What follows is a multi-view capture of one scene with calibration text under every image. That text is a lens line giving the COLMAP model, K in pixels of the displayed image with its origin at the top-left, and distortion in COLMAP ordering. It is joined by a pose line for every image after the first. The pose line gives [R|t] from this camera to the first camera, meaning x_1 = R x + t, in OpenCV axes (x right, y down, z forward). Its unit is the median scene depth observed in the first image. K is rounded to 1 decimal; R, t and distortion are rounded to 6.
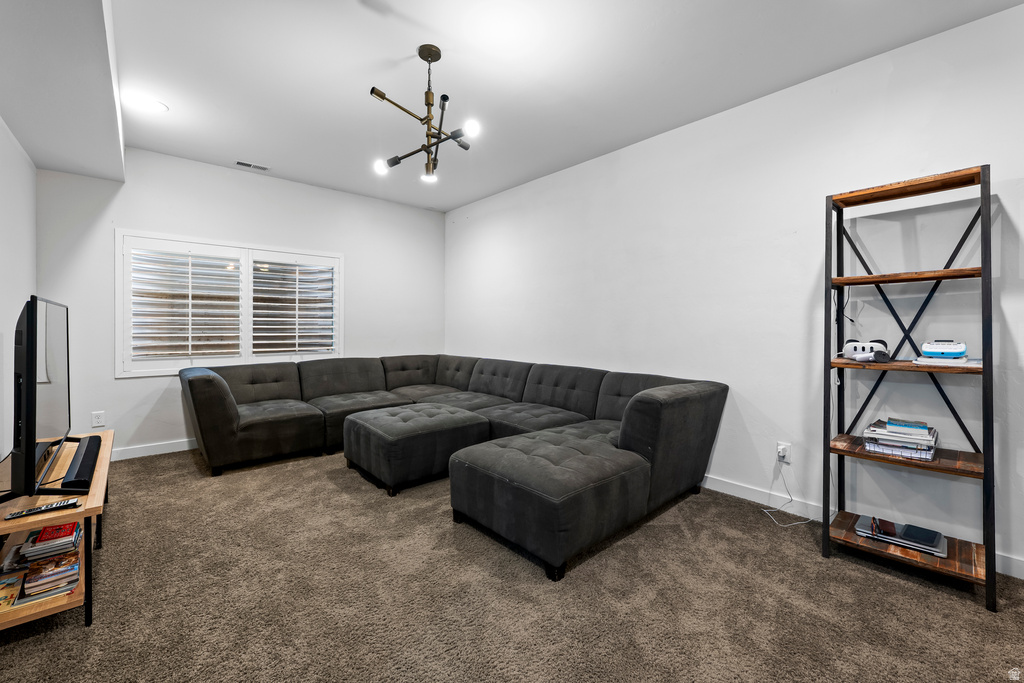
lens RADIAL K [[419.0, 0, 513.9], [0, 419.0, 331.4], [0, 0, 1]] dist [0.003564, 0.000086]
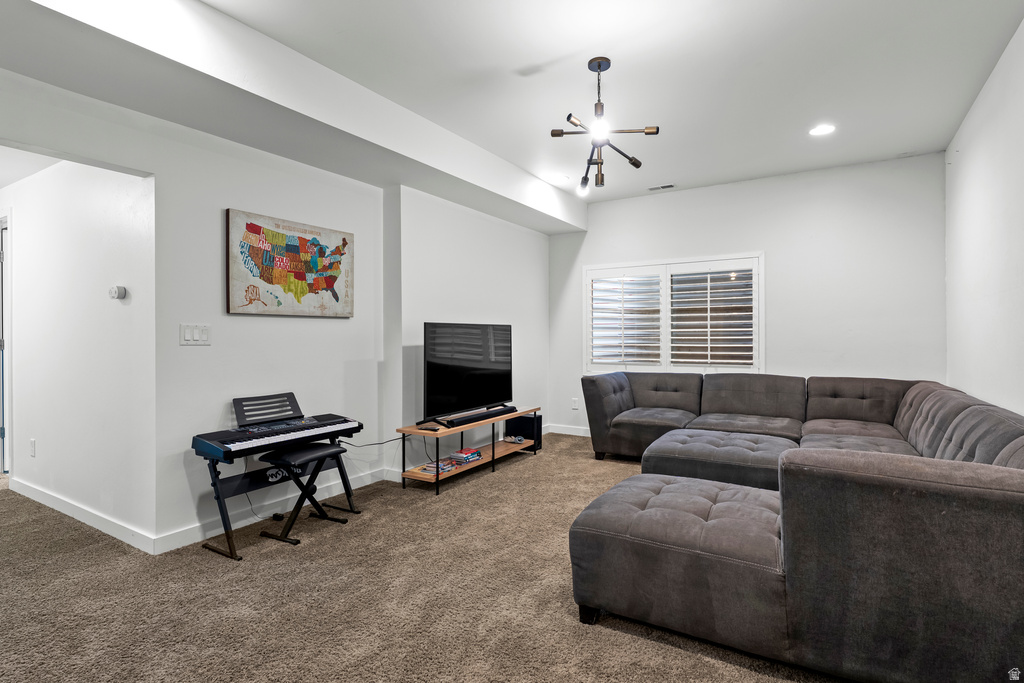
lens RADIAL K [[518.9, 0, 515.8], [0, 518.9, 340.8], [0, 0, 1]] dist [-0.003425, -0.000475]
pose [[0.297169, 0.003050, -0.954820, 0.498757], [-0.007738, 0.999970, 0.000786, -0.001154], [0.954793, 0.007155, 0.297184, 0.240196]]
